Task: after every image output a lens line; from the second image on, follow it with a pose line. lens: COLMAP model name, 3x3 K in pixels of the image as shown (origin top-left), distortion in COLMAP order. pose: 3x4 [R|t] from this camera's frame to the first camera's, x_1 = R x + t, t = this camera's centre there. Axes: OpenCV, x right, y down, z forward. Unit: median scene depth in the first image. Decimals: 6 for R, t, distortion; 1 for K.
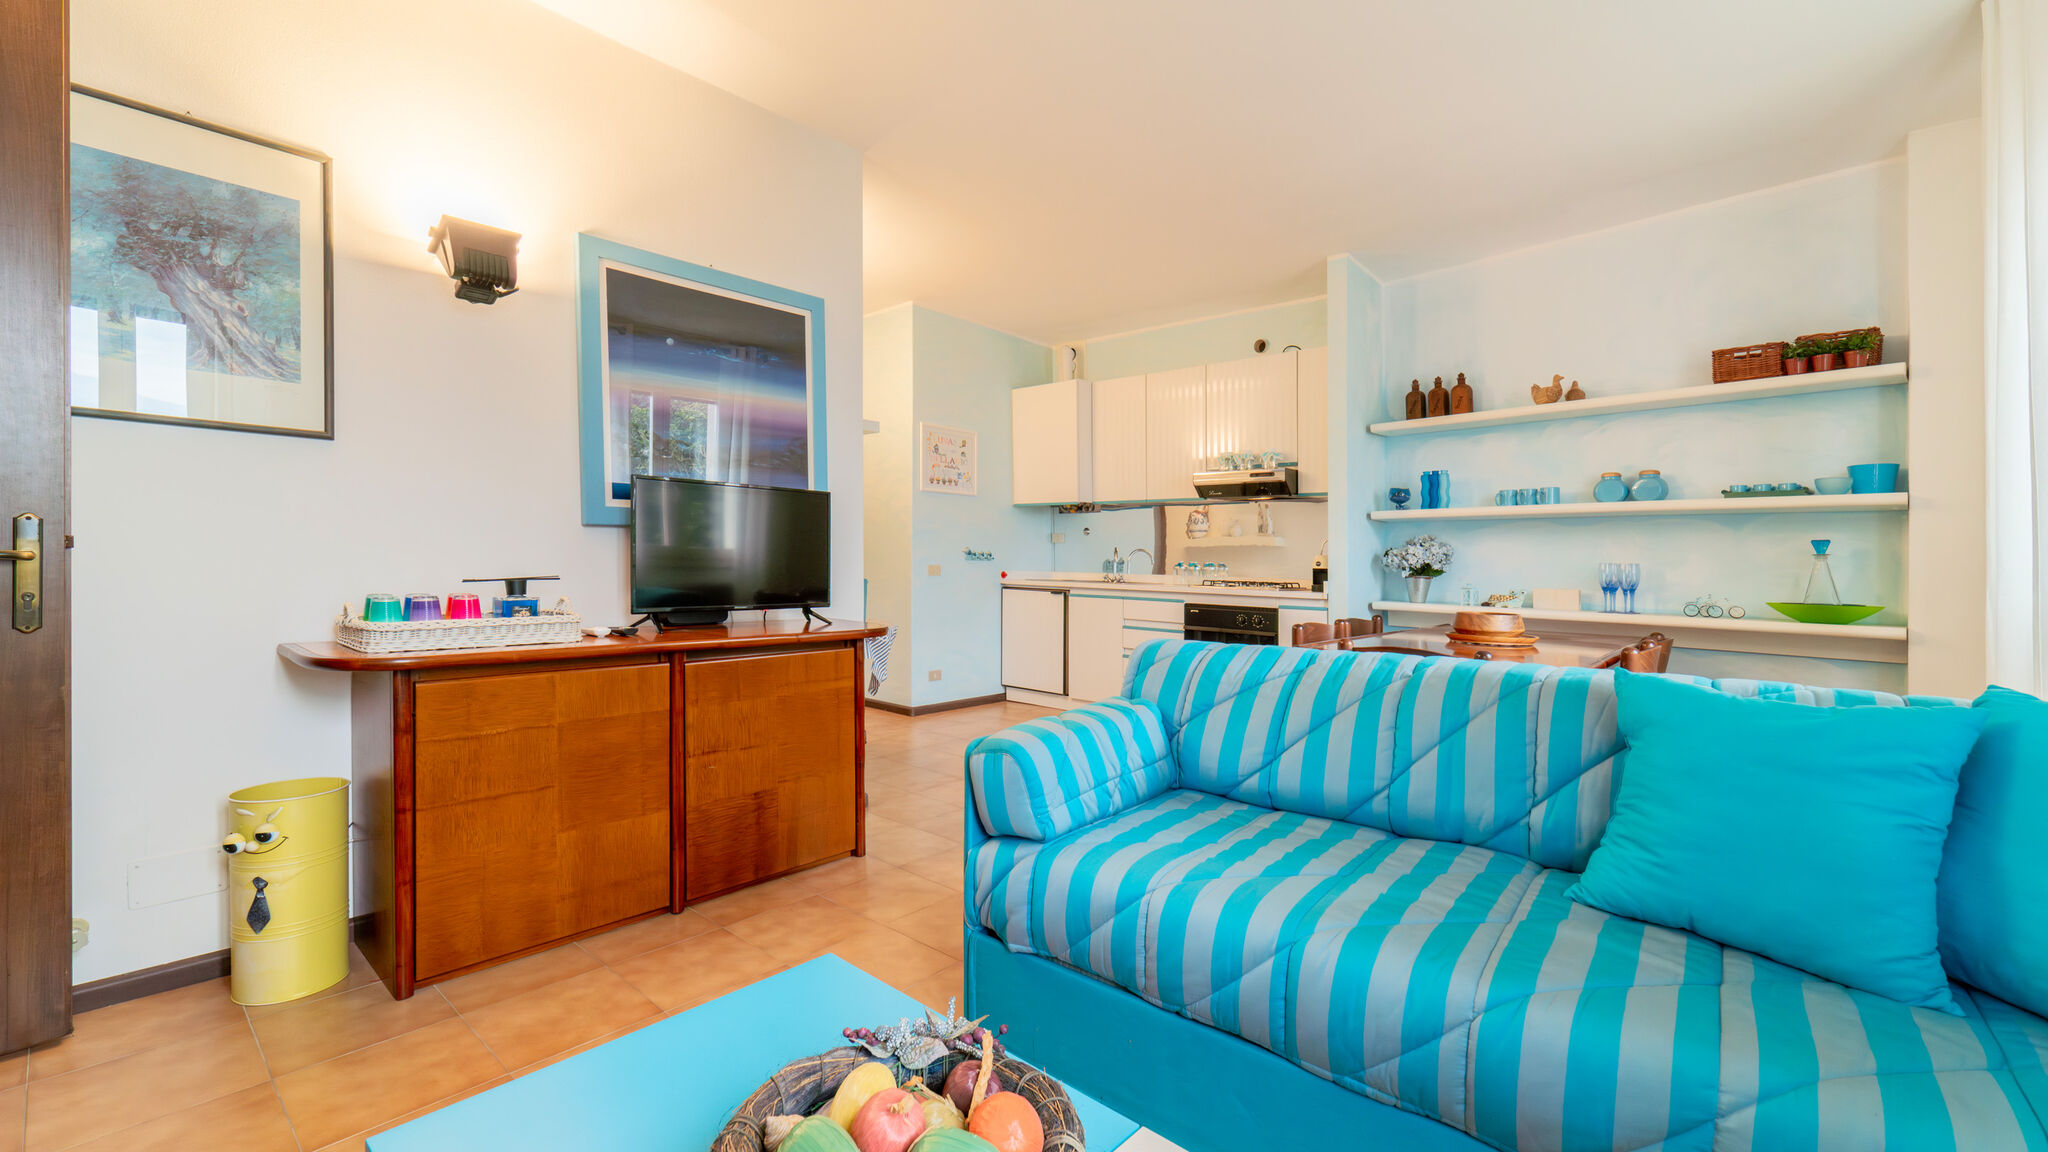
lens RADIAL K [[828.1, 0, 1025.3], [0, 828.1, 585.7], [0, 0, 1]] dist [0.006161, -0.003146]
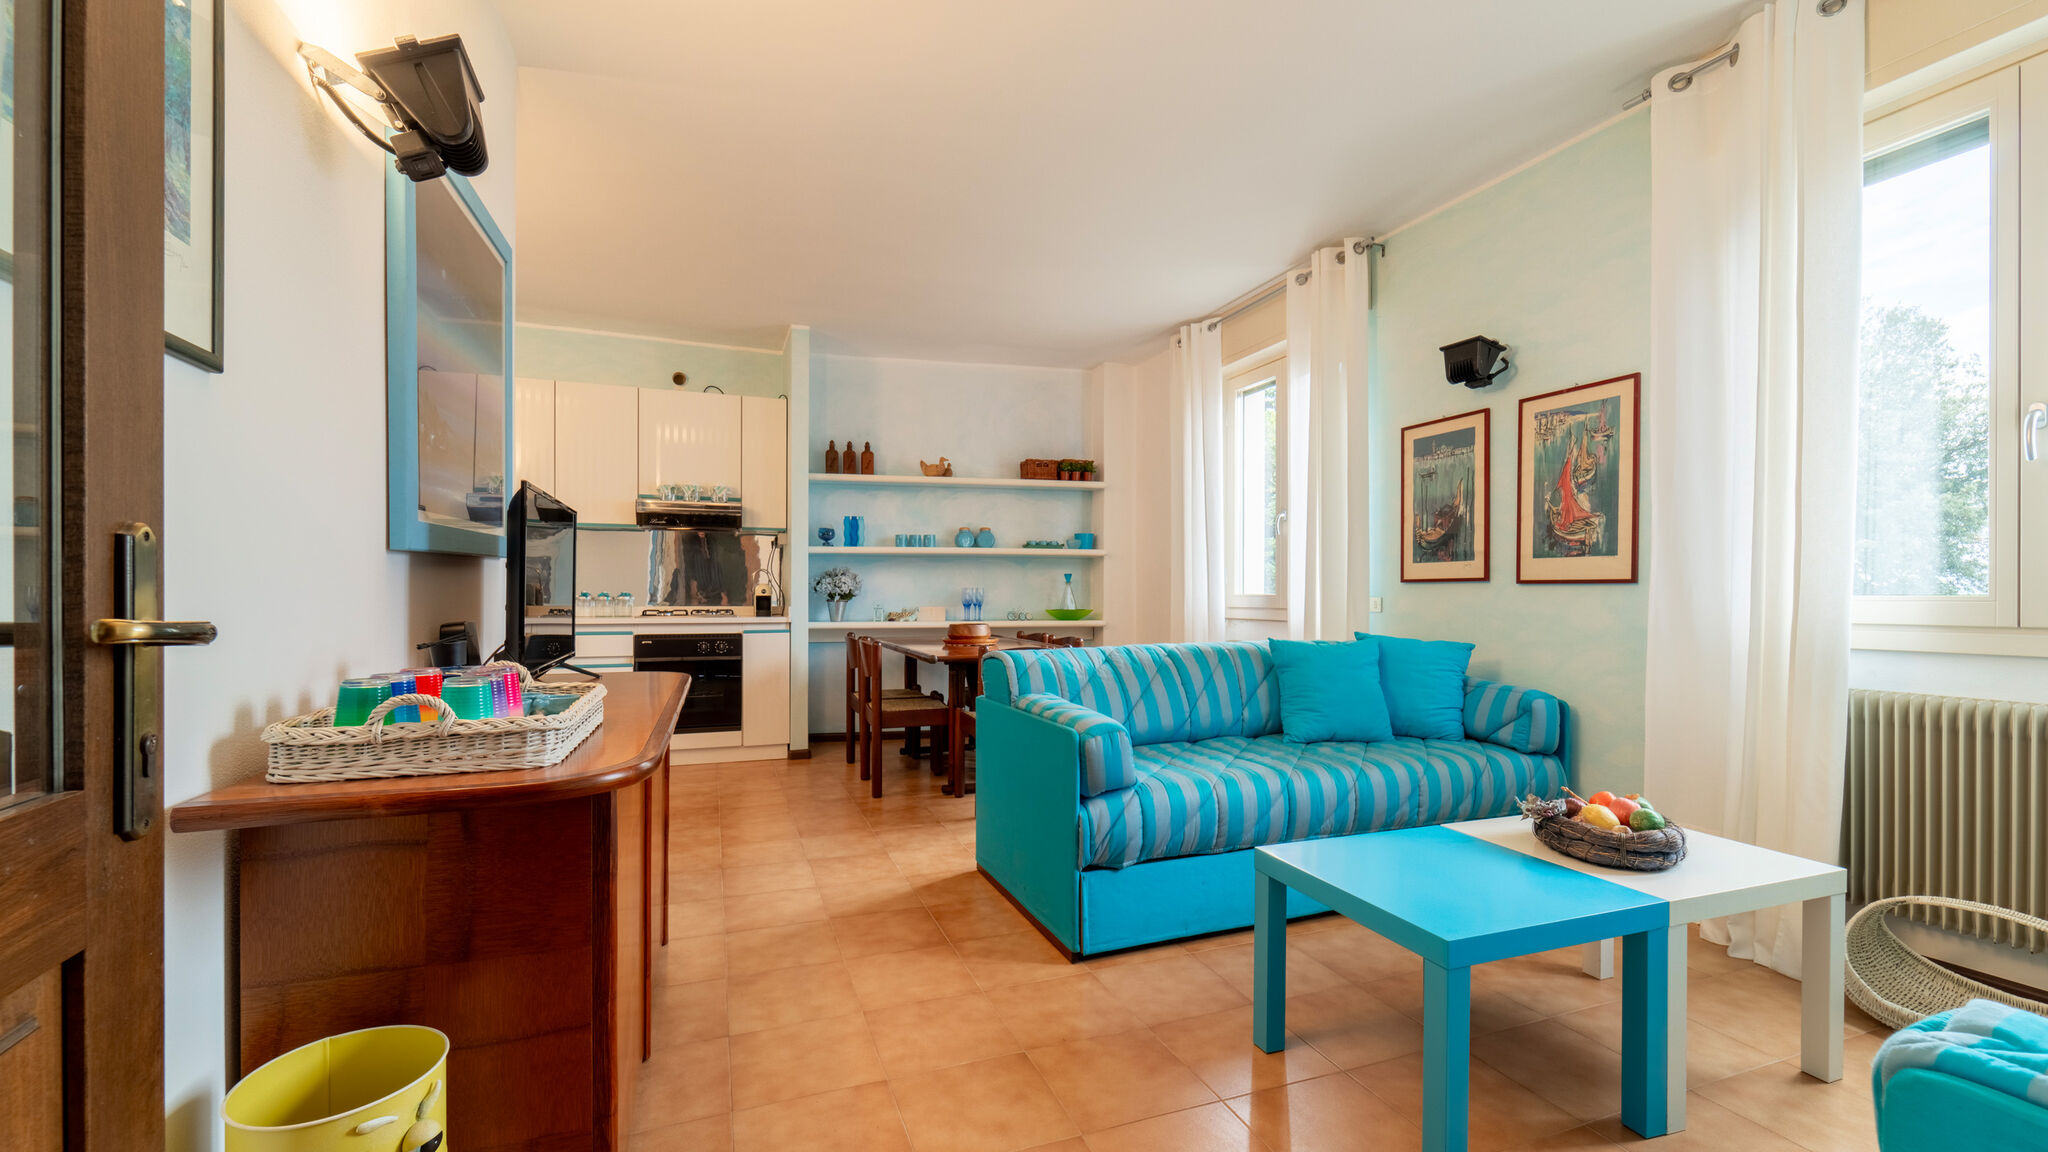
lens RADIAL K [[828.1, 0, 1027.2], [0, 828.1, 600.1], [0, 0, 1]] dist [0.006161, -0.003146]
pose [[0.474862, -0.023560, 0.879745, -0.634404], [0.034141, 0.999382, 0.008336, -0.016288], [-0.879398, 0.026077, 0.475373, 0.223103]]
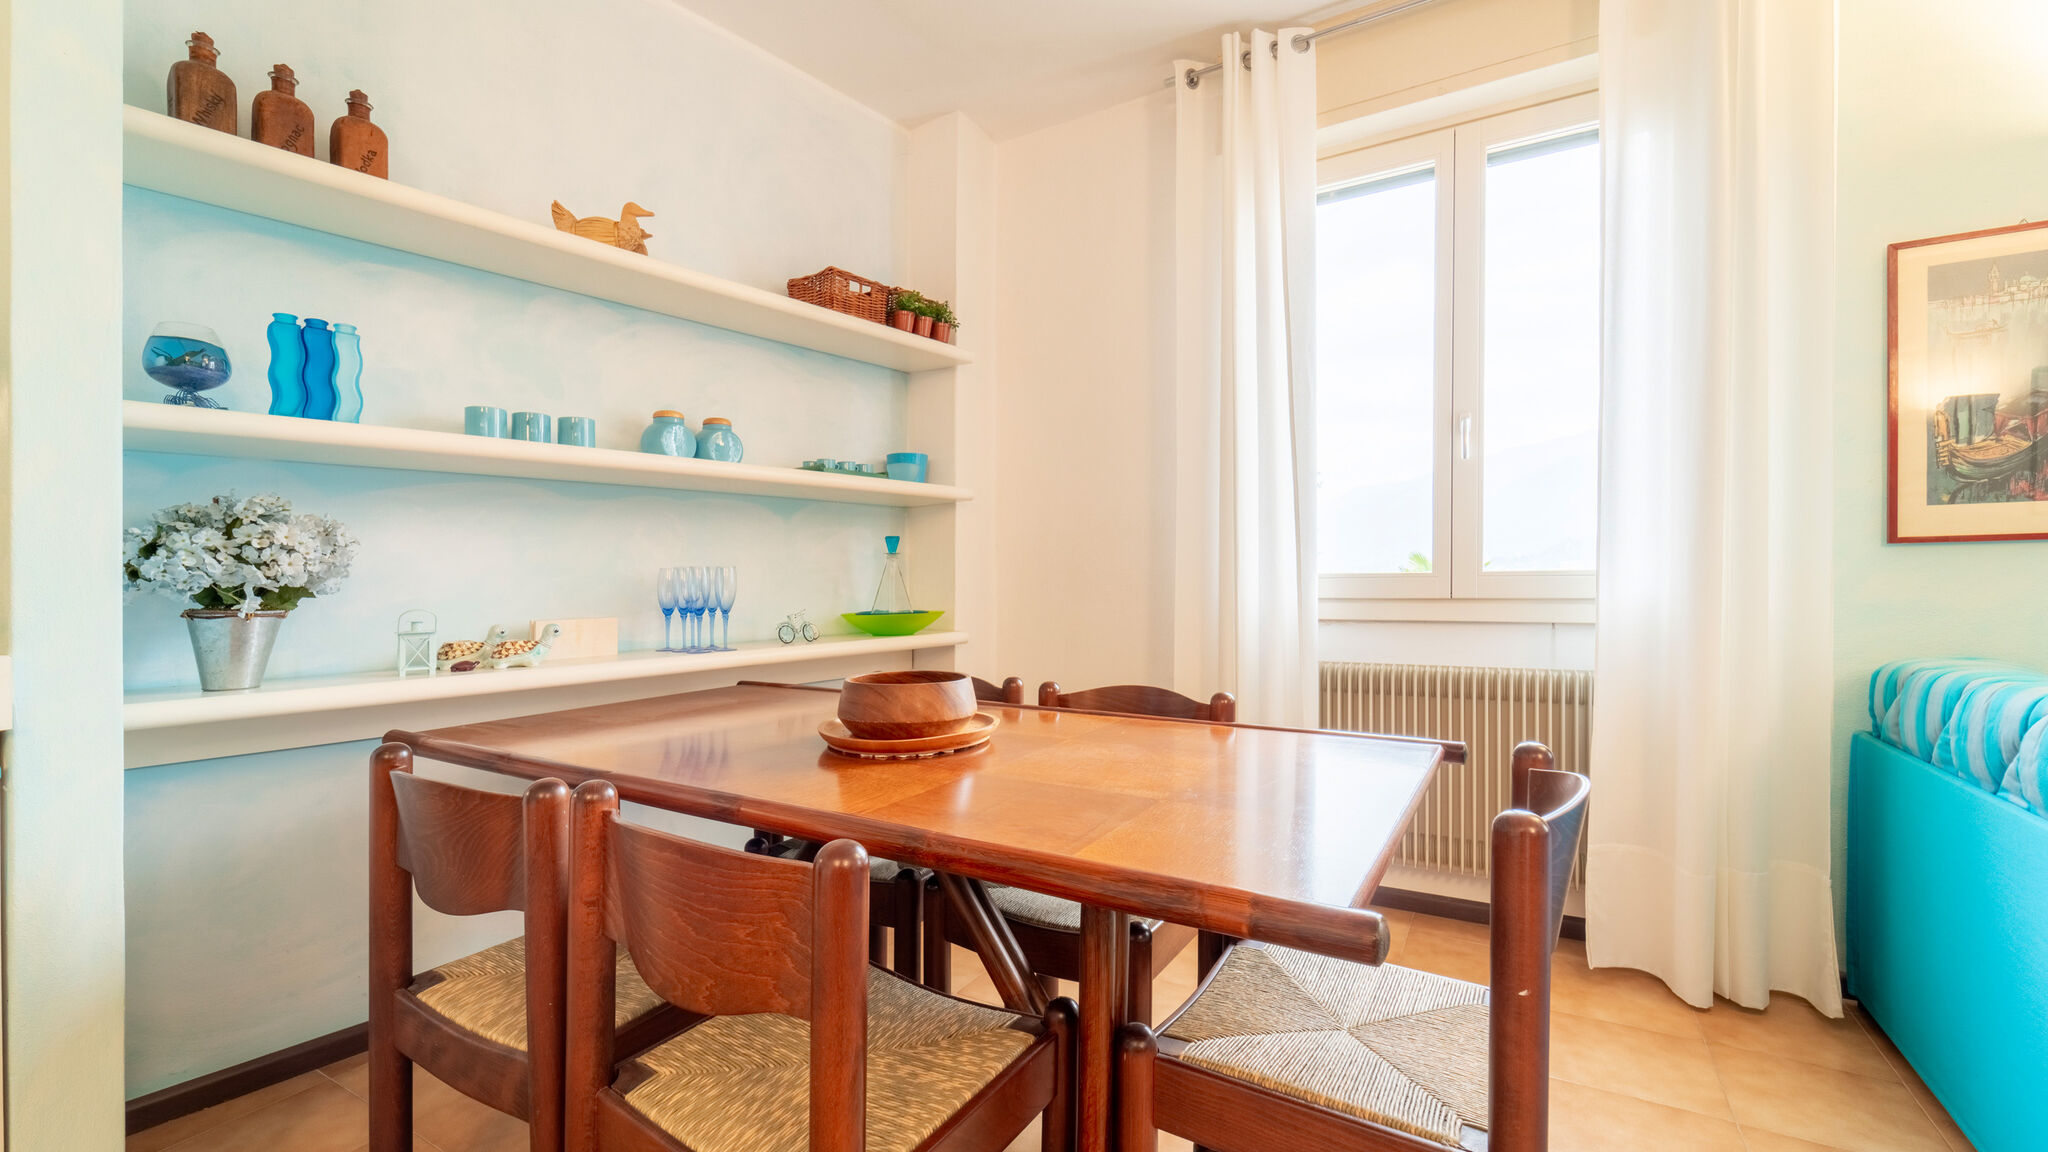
lens RADIAL K [[828.1, 0, 1035.9], [0, 828.1, 584.1], [0, 0, 1]] dist [0.006161, -0.003146]
pose [[-0.173920, -0.027149, 0.984386, 0.097768], [0.039973, 0.998601, 0.034604, -0.028310], [-0.983948, 0.045367, -0.172591, 0.974378]]
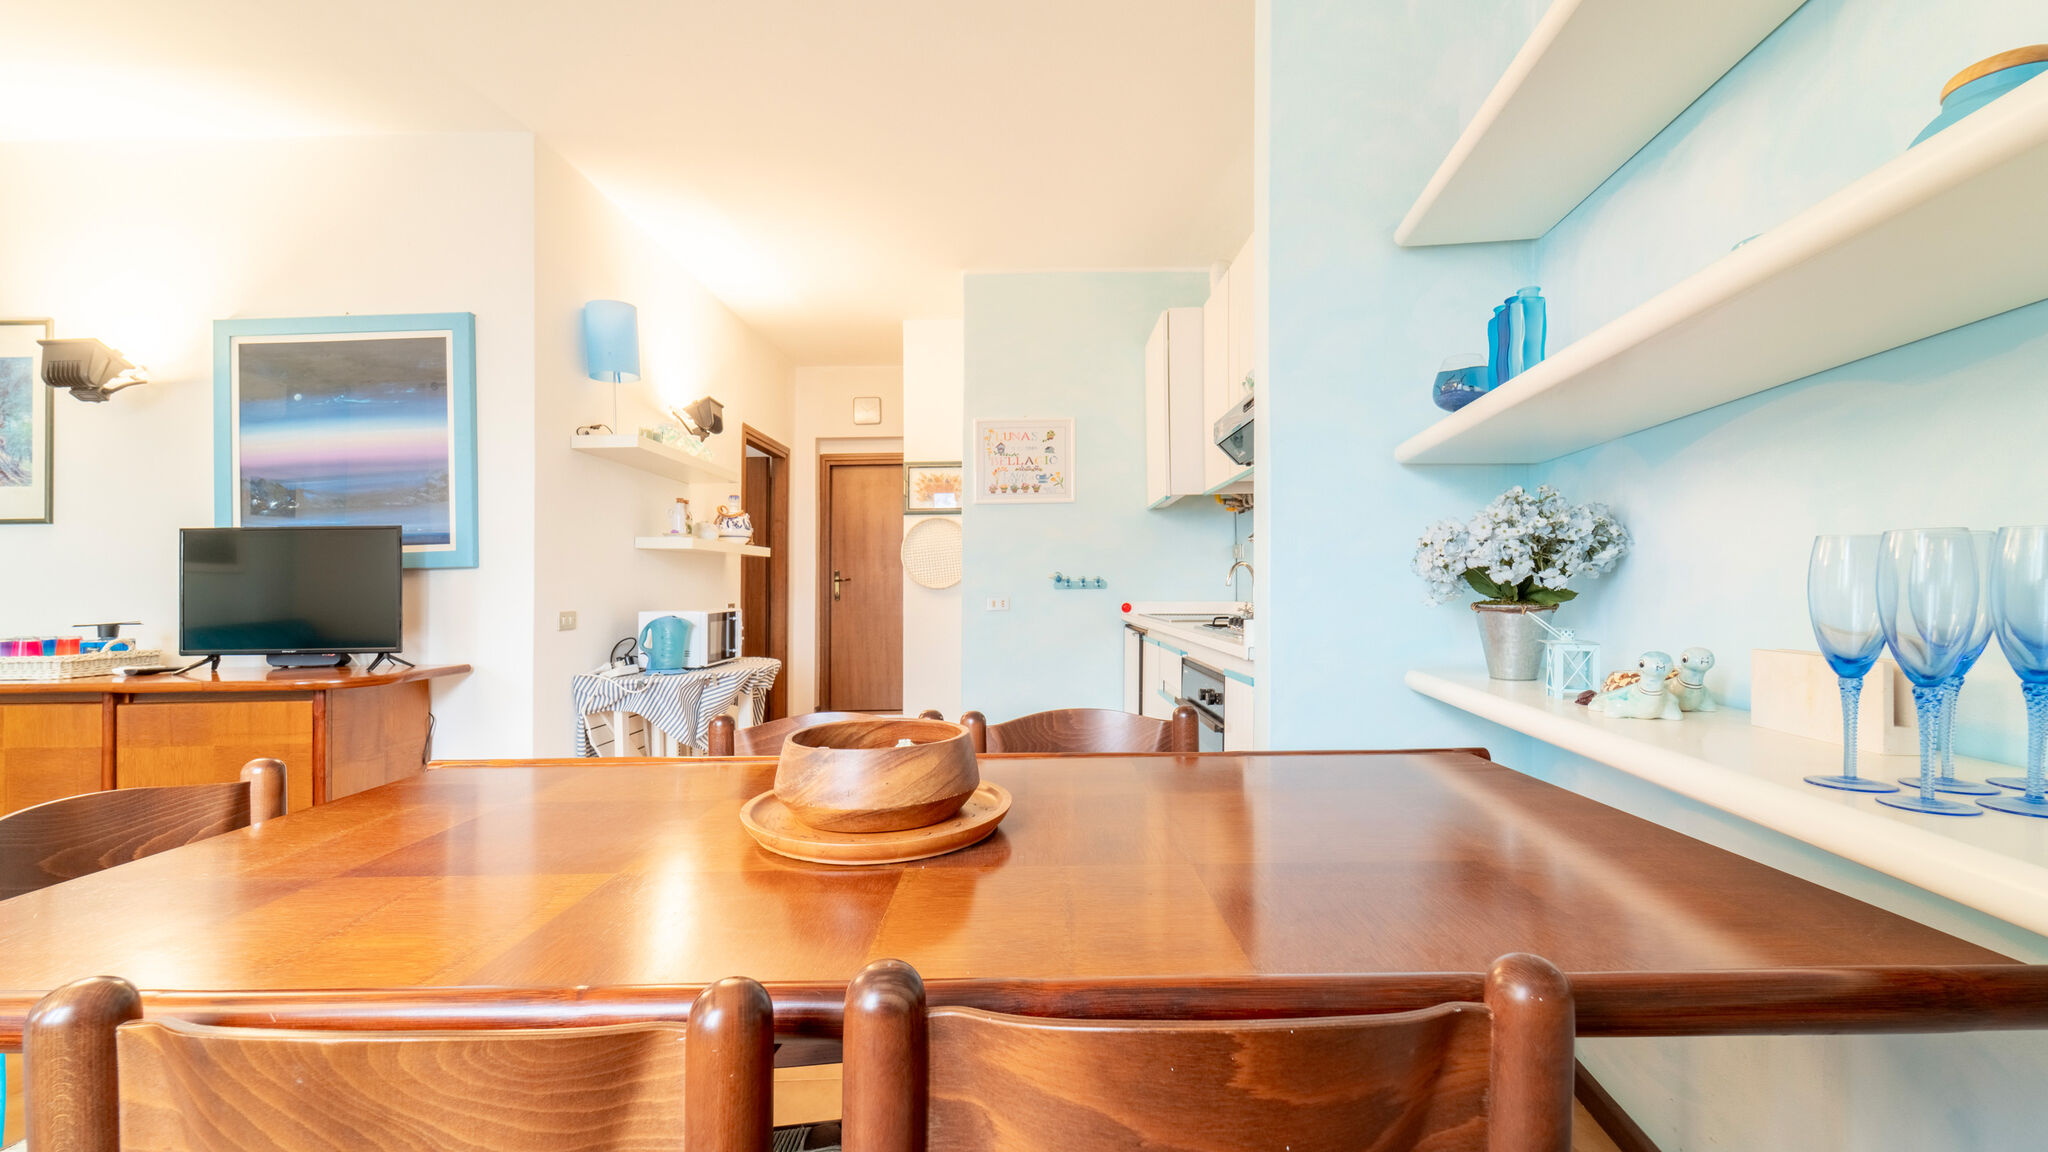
lens RADIAL K [[828.1, 0, 1024.3], [0, 828.1, 596.8], [0, 0, 1]] dist [0.006161, -0.003146]
pose [[0.658882, -0.020928, -0.751955, 0.795713], [0.002781, 0.999674, -0.025386, -0.008760], [0.752242, 0.014636, 0.658725, 0.809793]]
